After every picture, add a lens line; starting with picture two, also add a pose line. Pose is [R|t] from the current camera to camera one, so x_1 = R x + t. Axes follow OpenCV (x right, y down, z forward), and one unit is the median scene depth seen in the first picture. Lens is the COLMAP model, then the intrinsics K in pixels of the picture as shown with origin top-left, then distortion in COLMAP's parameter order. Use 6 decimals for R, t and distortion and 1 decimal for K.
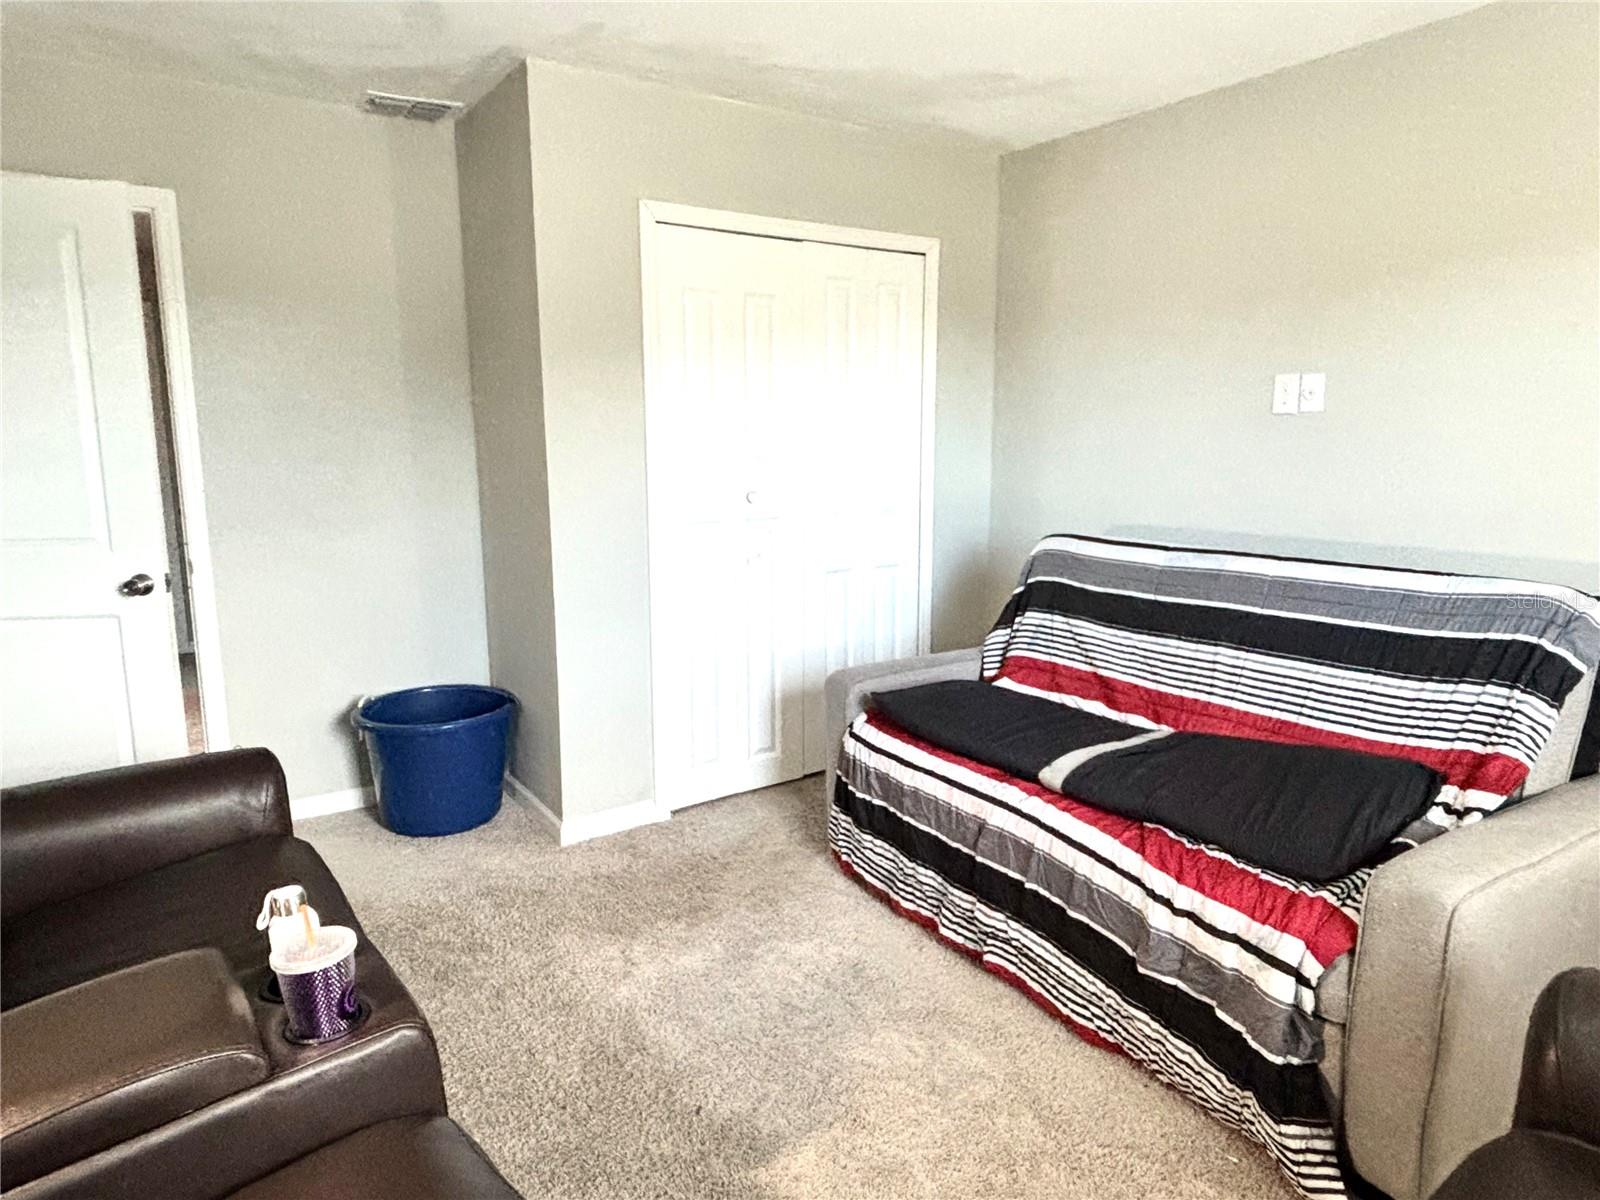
lens RADIAL K [[1003.5, 0, 797.1], [0, 1003.5, 604.9], [0, 0, 1]] dist [0.006694, -0.001457]
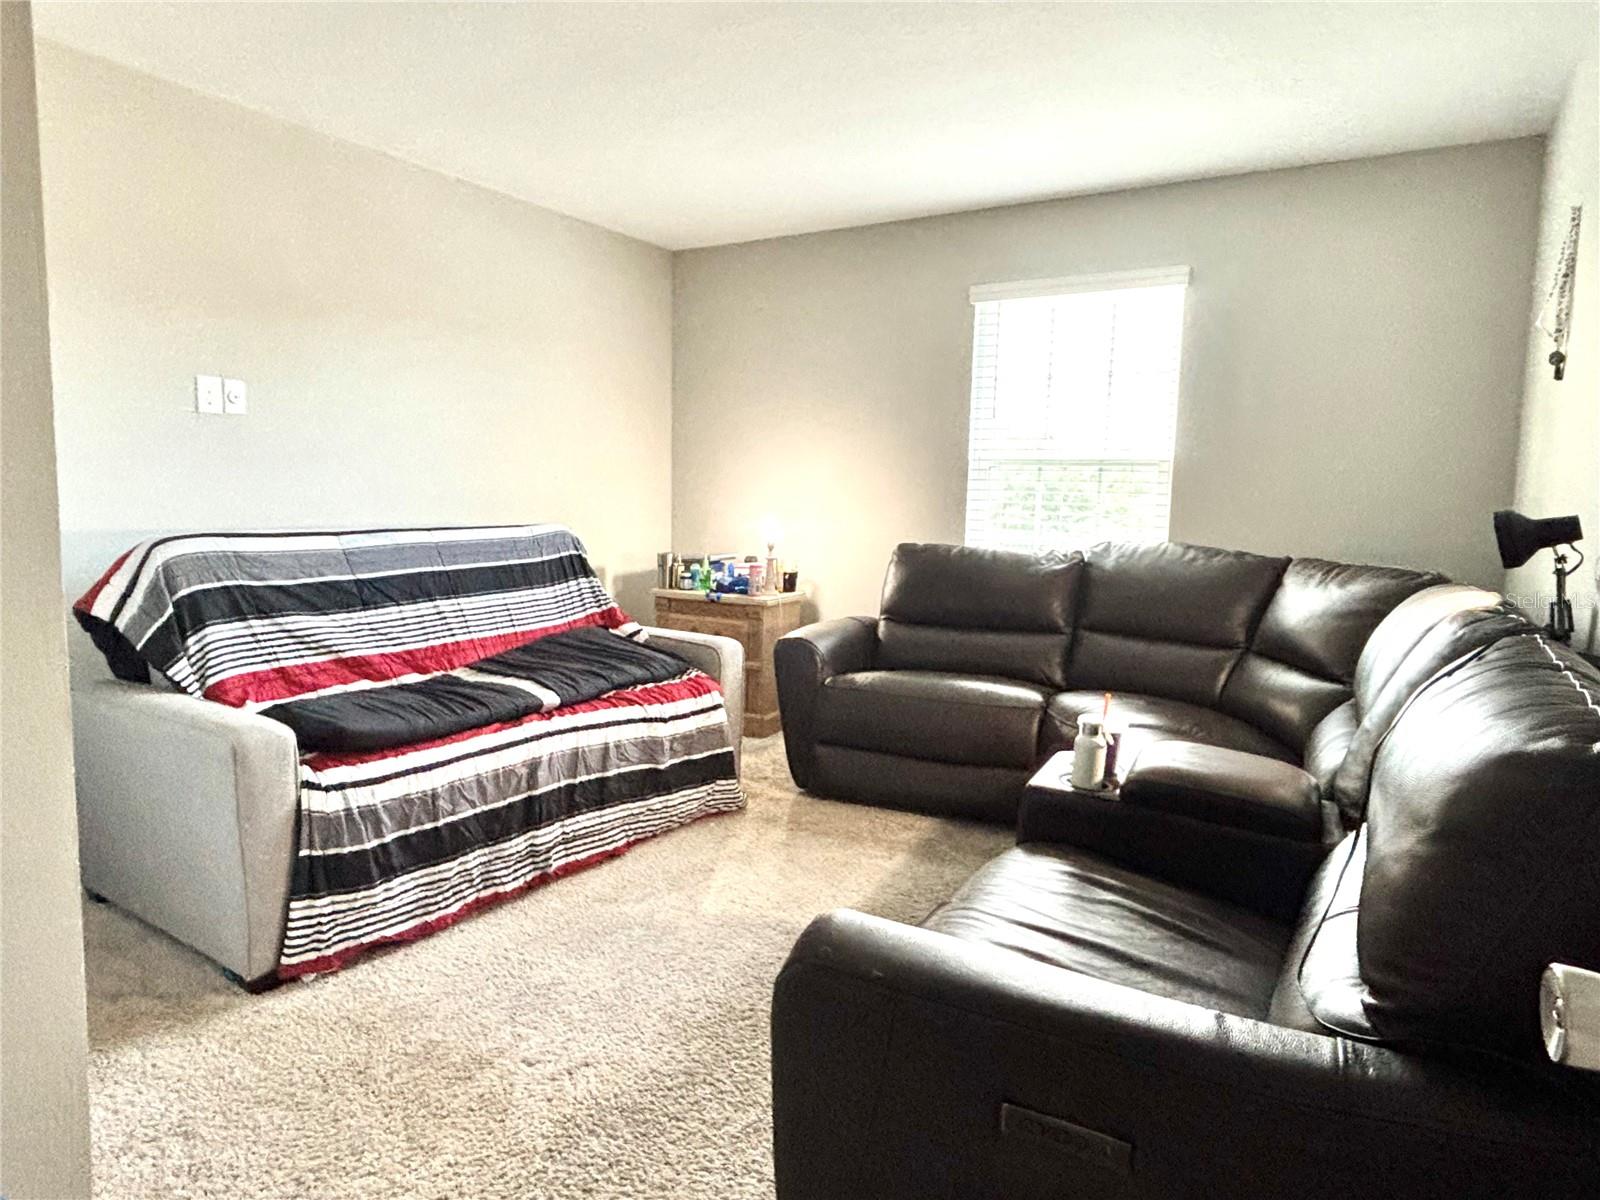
lens RADIAL K [[1003.5, 0, 798.0], [0, 1003.5, 598.7], [0, 0, 1]] dist [0.006694, -0.001457]
pose [[-0.438607, -0.098462, 0.893269, -0.894979], [0.132260, 0.976084, 0.172532, -0.116852], [-0.888893, 0.193818, -0.415095, 1.087080]]
